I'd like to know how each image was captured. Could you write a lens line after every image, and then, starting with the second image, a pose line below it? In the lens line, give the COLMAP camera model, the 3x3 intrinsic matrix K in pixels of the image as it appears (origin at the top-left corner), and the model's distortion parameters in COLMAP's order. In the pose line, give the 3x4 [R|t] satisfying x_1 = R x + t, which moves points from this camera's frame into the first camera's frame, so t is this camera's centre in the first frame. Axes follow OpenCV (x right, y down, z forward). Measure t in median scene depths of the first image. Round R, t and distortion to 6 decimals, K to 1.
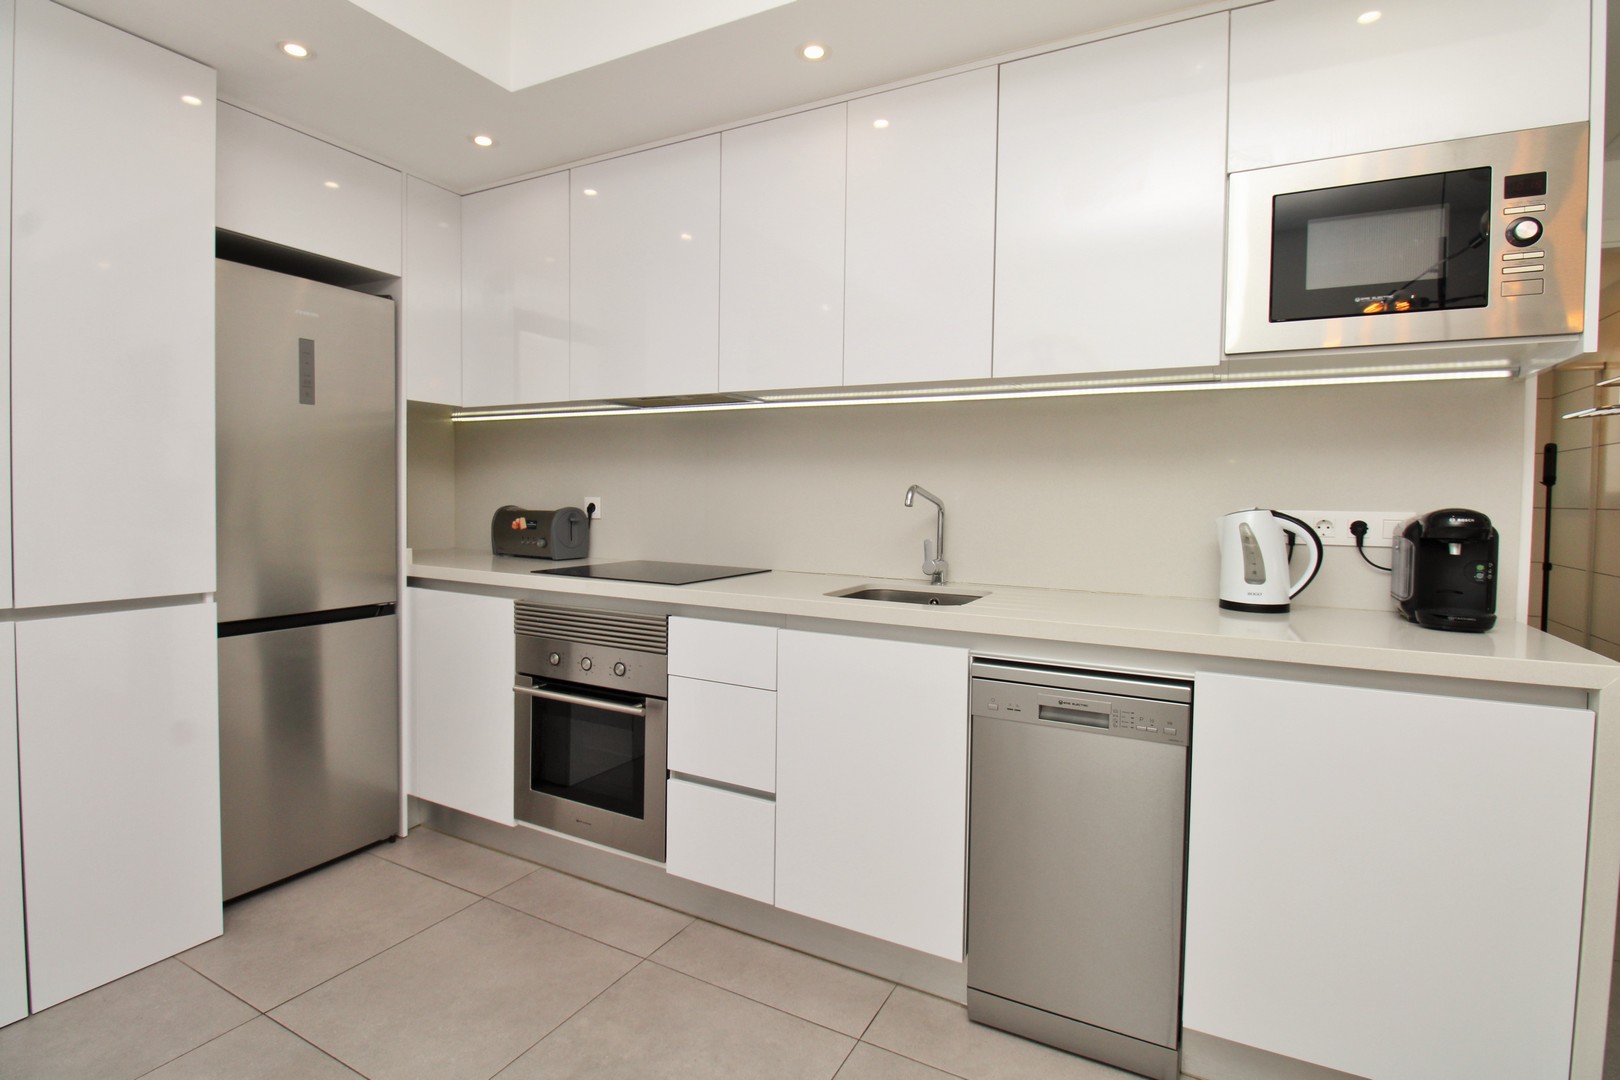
lens RADIAL K [[778.1, 0, 819.5], [0, 778.1, 520.2], [0, 0, 1]] dist [-0.017699, -0.000882]
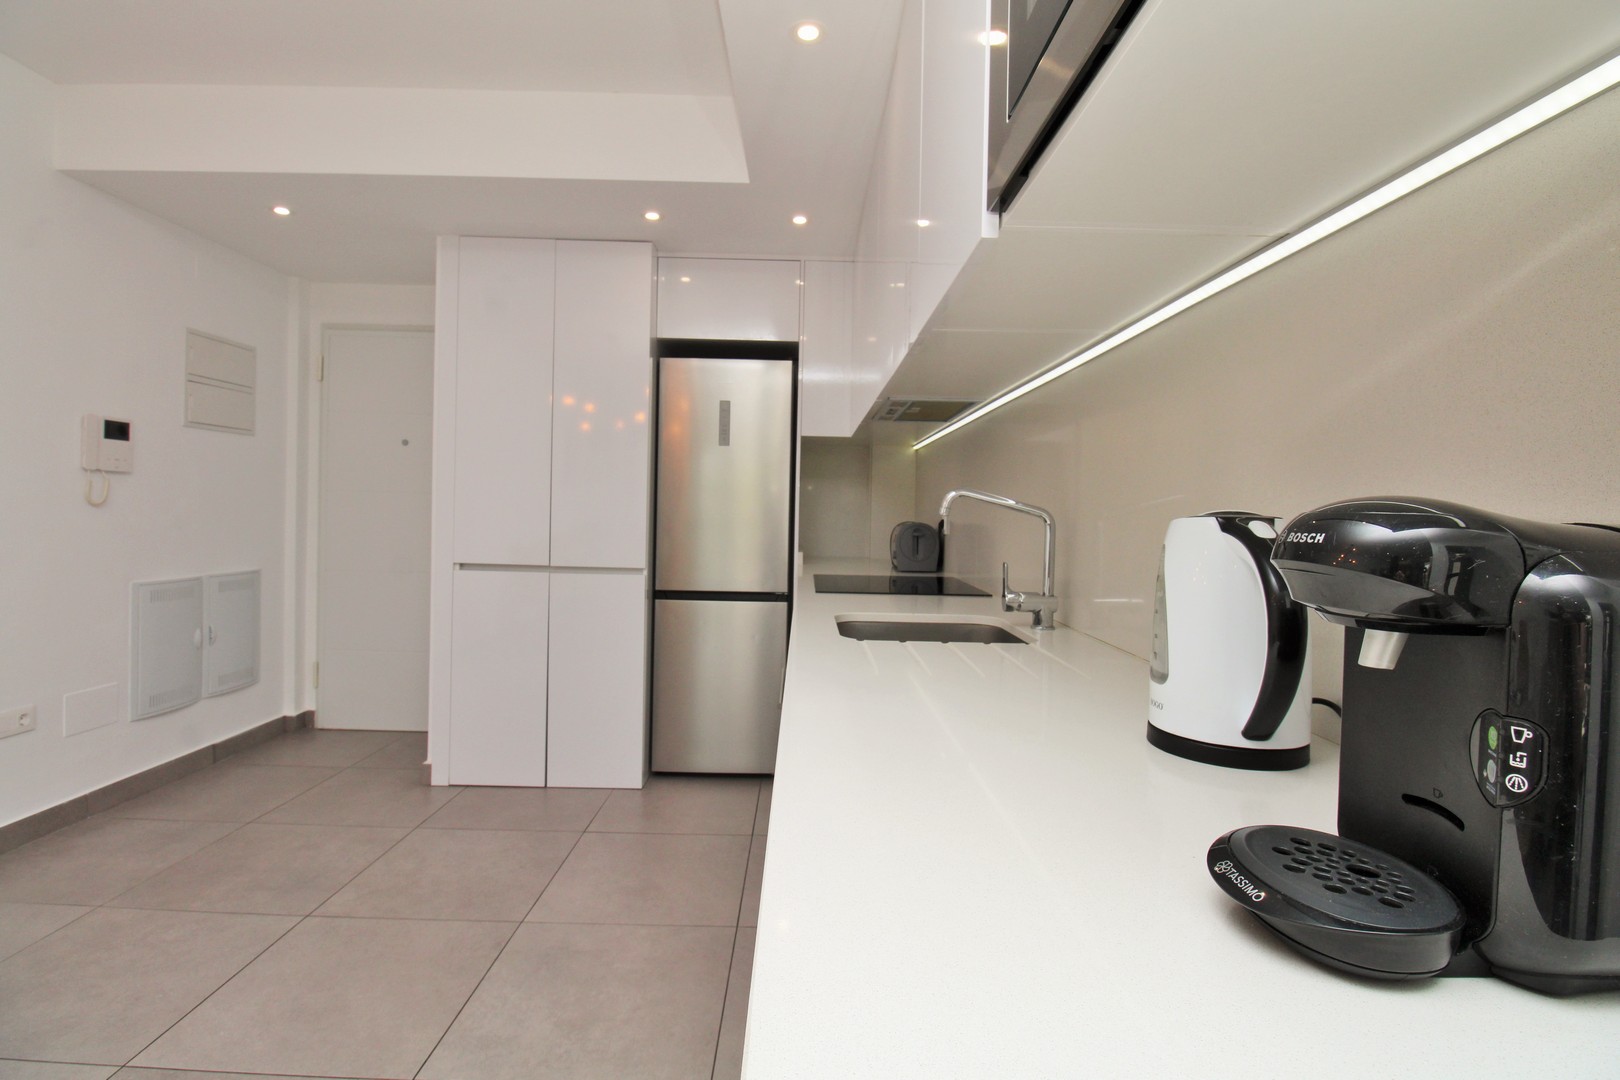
lens RADIAL K [[767.0, 0, 813.3], [0, 767.0, 522.5], [0, 0, 1]] dist [-0.017371, -0.001943]
pose [[0.476416, 0.007995, -0.879184, 0.723154], [-0.043095, 0.998969, -0.014269, 0.005079], [0.878163, 0.044686, 0.476270, 0.519892]]
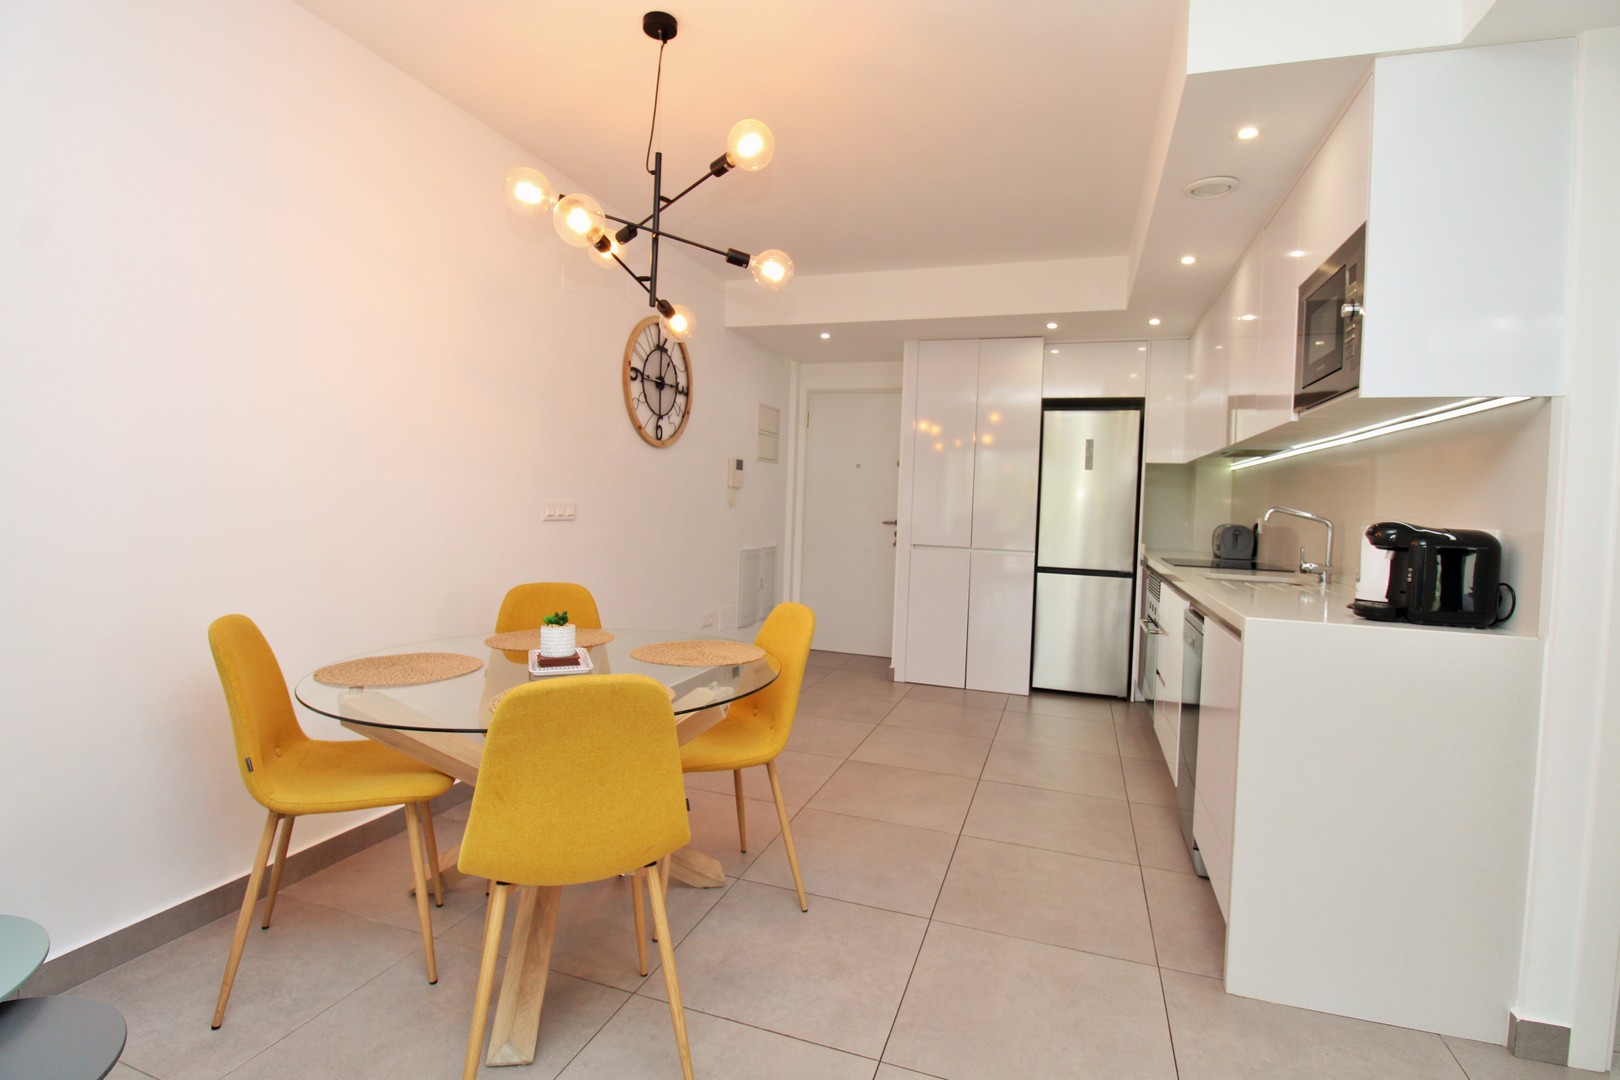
lens RADIAL K [[760.1, 0, 811.7], [0, 760.1, 525.0], [0, 0, 1]] dist [0.000802, -0.022012]
pose [[0.152276, 0.020754, -0.988120, 1.390693], [-0.062558, 0.997977, 0.011320, 0.025459], [0.986356, 0.060091, 0.153267, -0.060979]]
